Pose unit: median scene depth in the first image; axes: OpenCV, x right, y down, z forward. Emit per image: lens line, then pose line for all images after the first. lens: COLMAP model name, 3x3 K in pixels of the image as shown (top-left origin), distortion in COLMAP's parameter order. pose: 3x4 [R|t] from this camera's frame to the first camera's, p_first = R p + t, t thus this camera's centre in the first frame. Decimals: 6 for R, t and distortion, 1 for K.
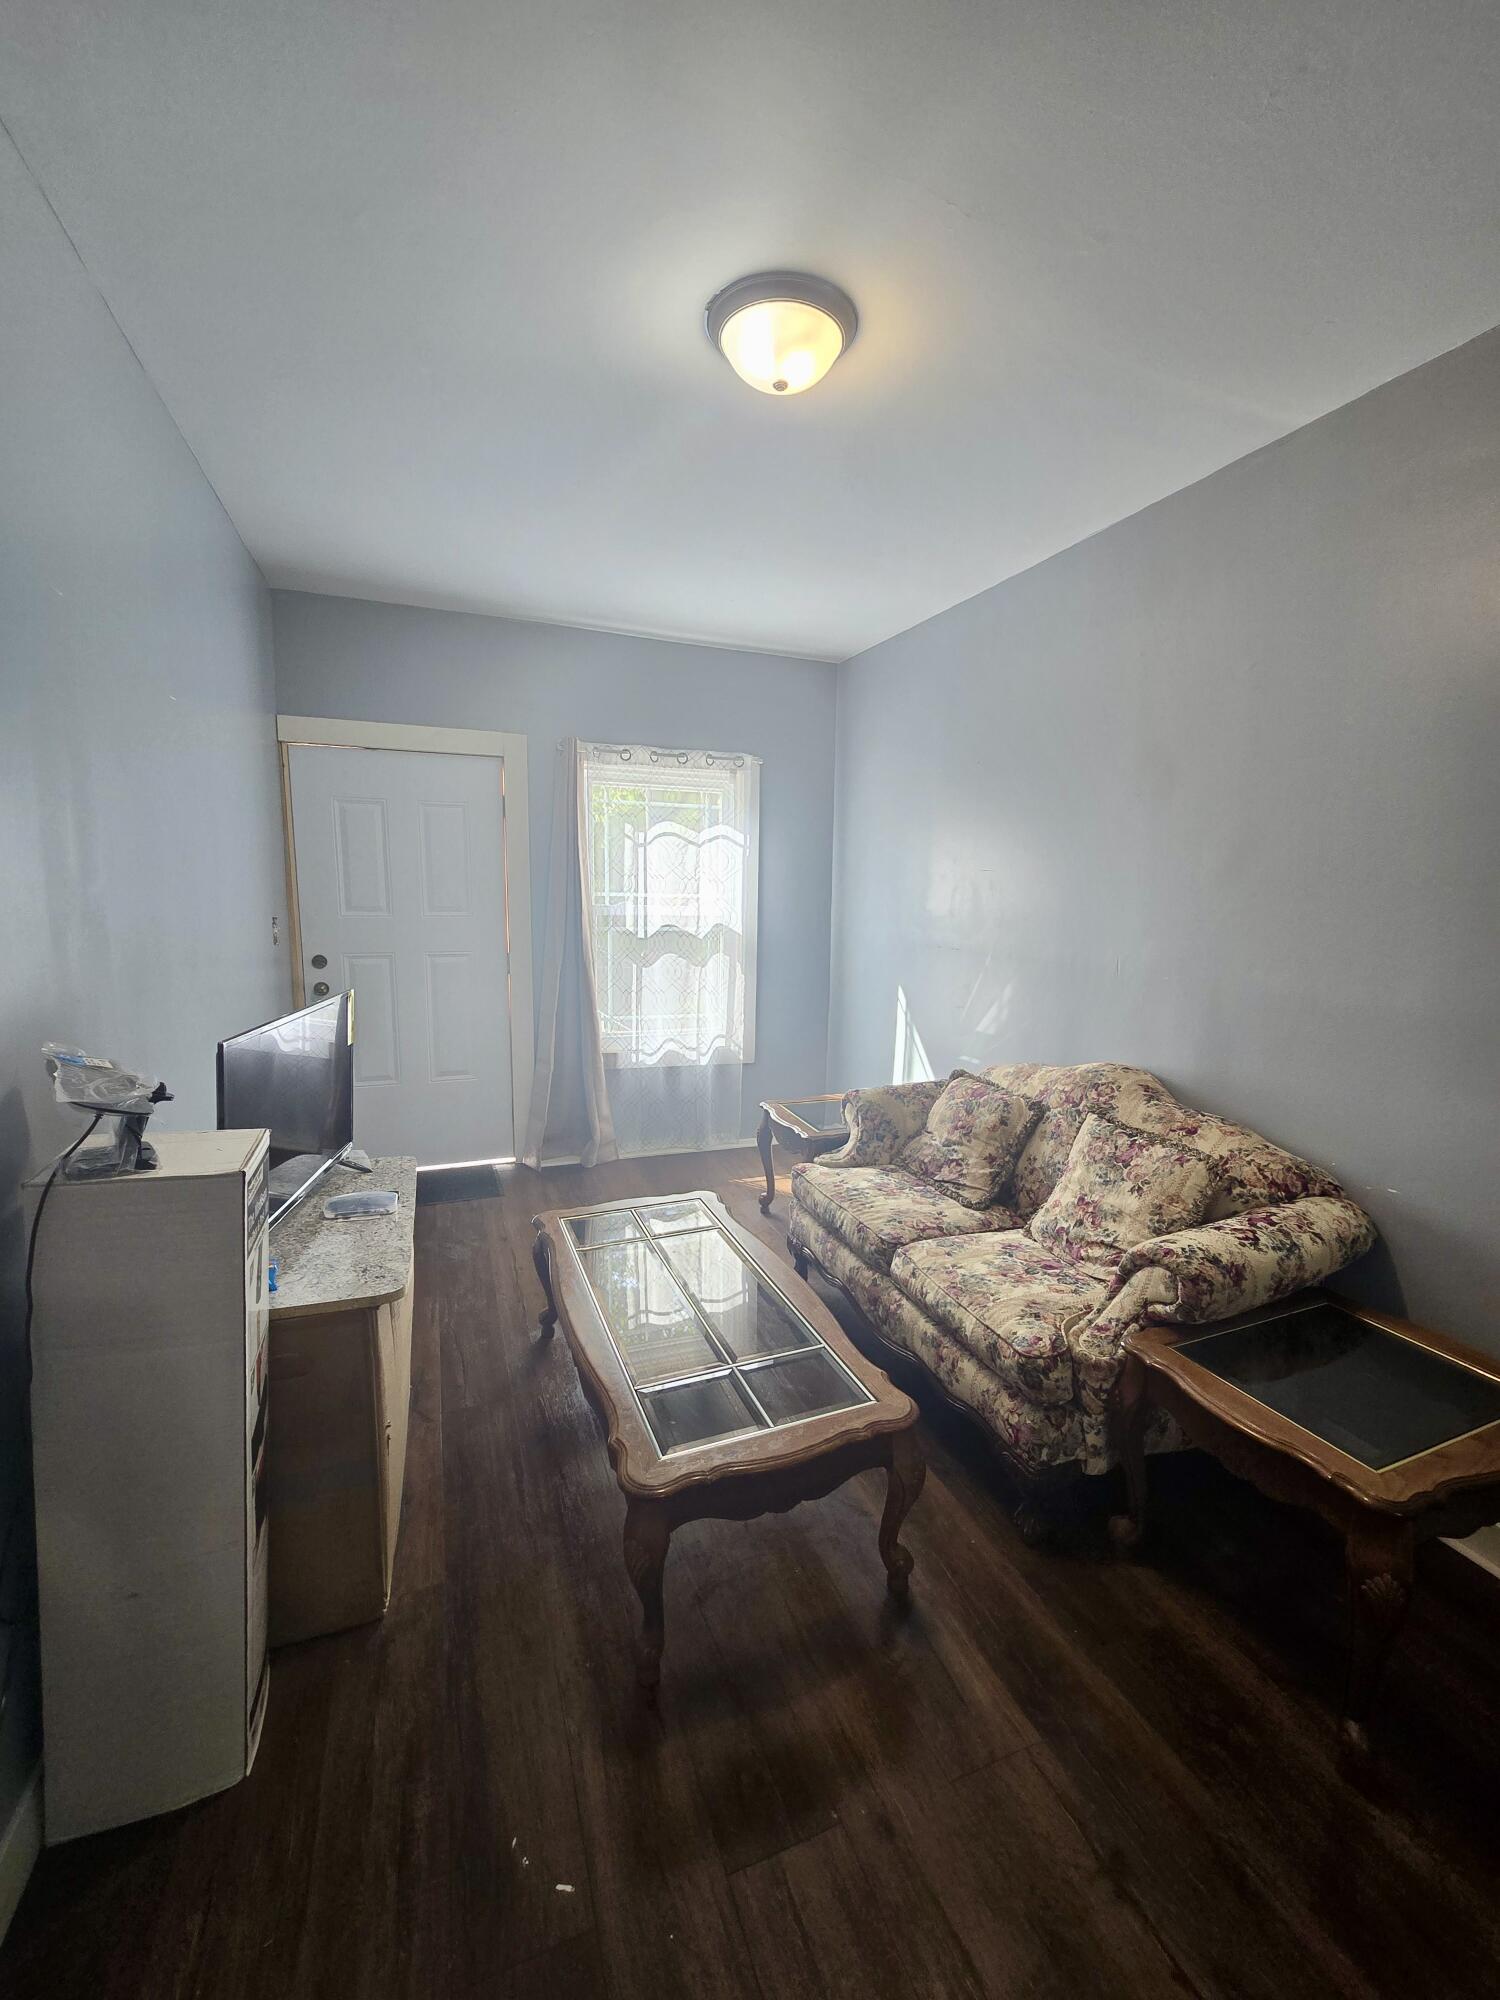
lens RADIAL K [[821.9, 0, 753.2], [0, 821.9, 1002.8], [0, 0, 1]] dist [0.002410, 0.000324]
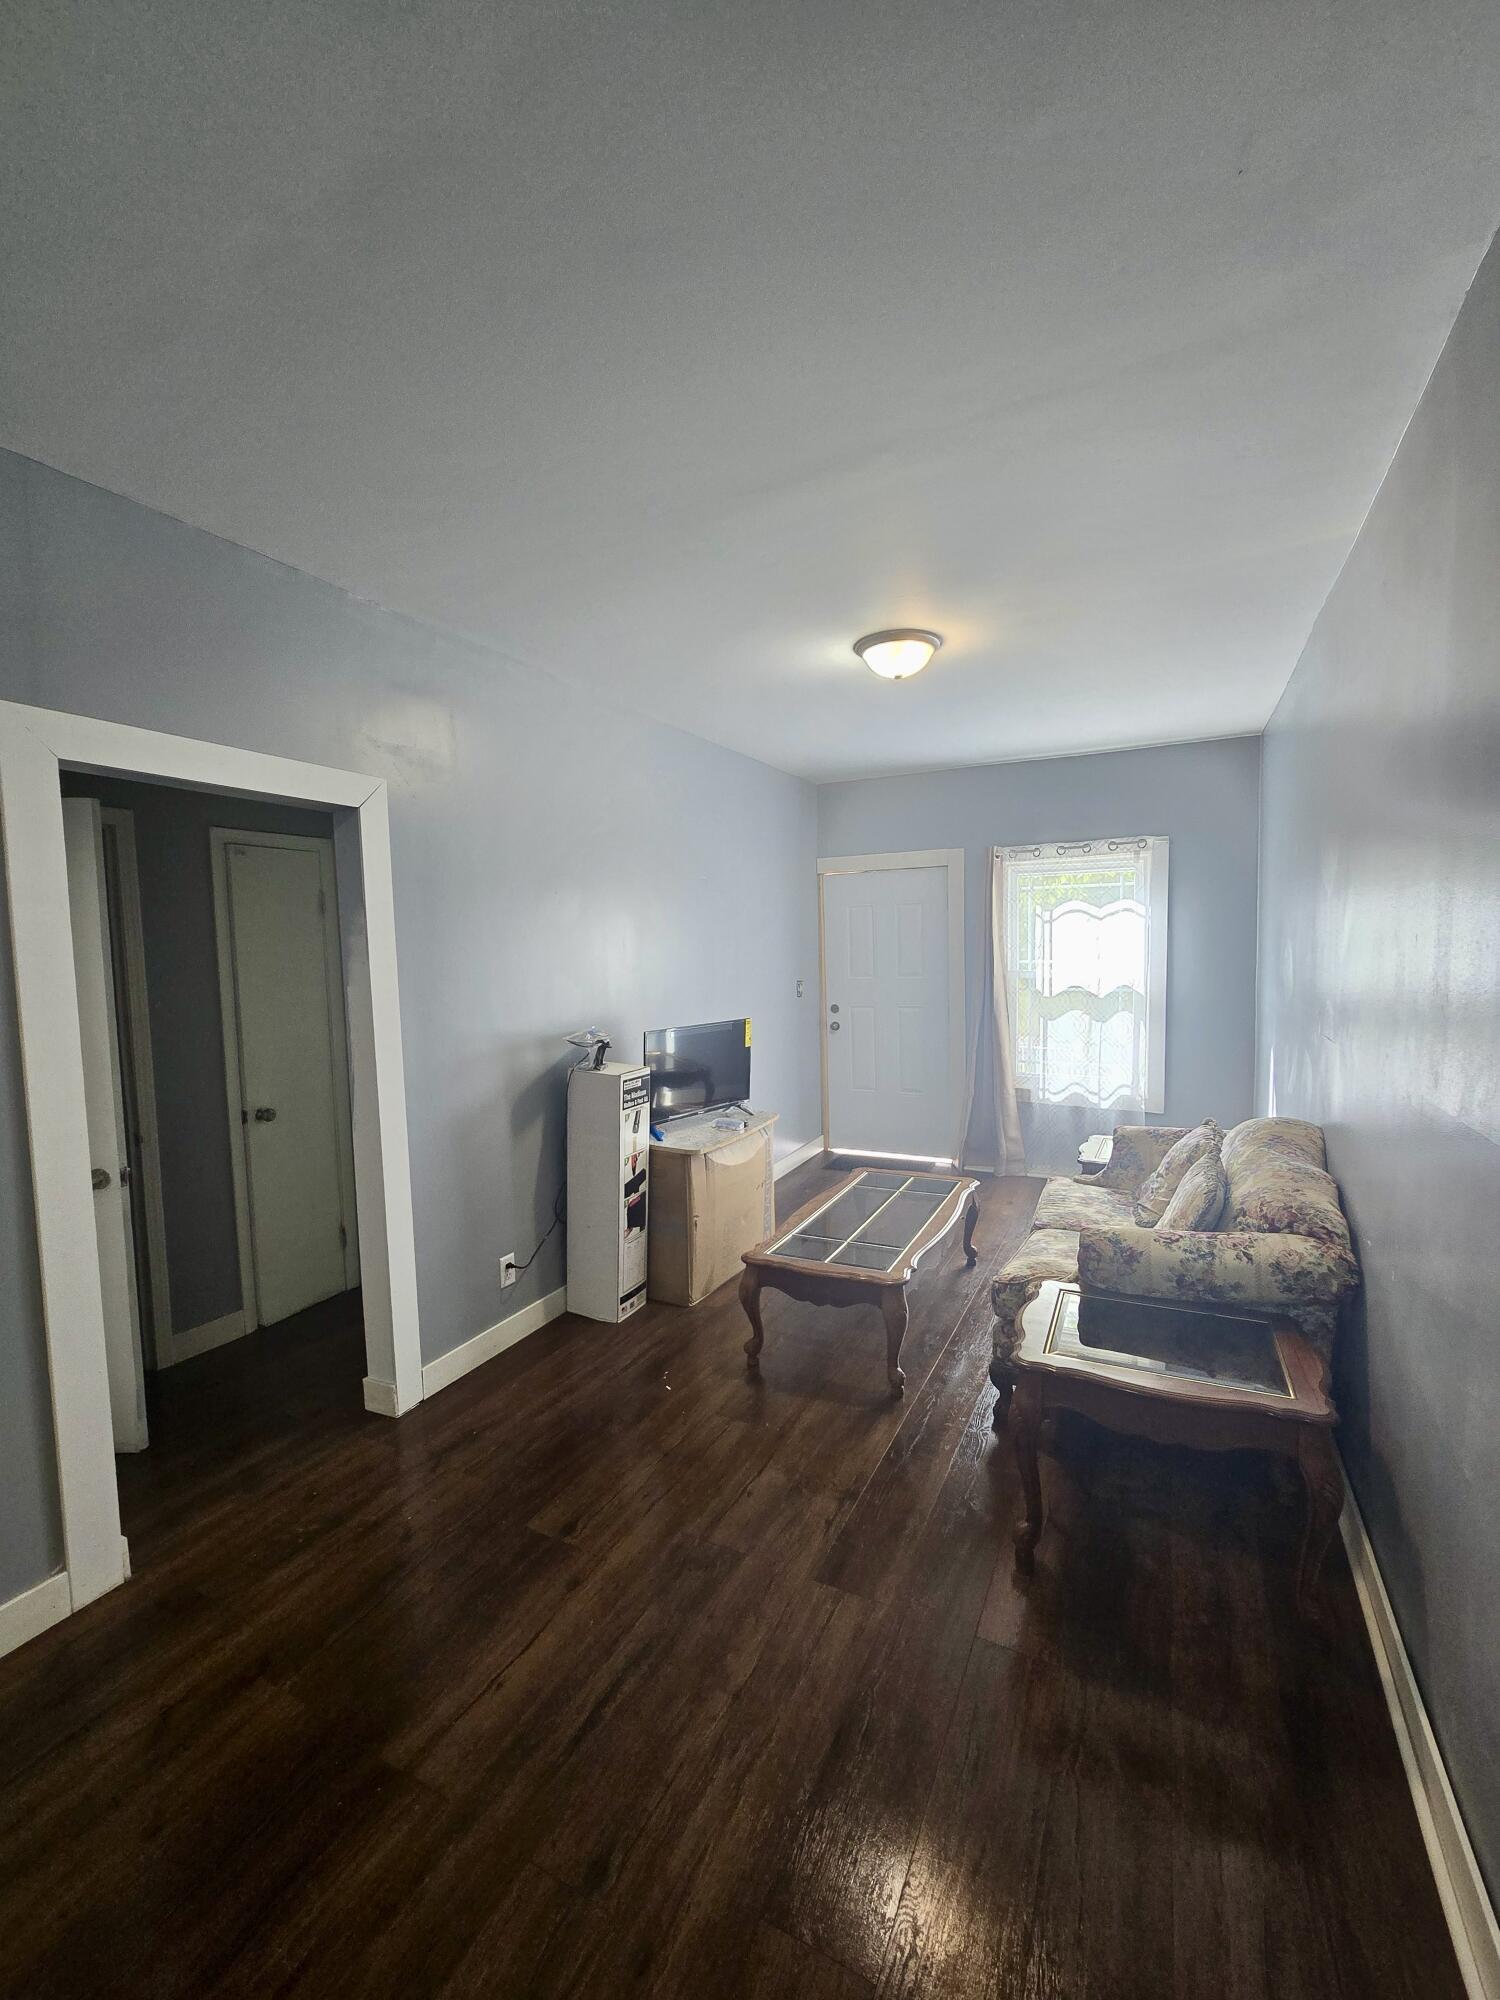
lens RADIAL K [[821.9, 0, 753.2], [0, 821.9, 1002.8], [0, 0, 1]] dist [0.002410, 0.000324]
pose [[0.666677, 0.019161, -0.745101, 0.498504], [-0.074164, 0.996414, -0.040735, 0.013027], [0.741648, 0.082417, 0.665707, -0.144805]]
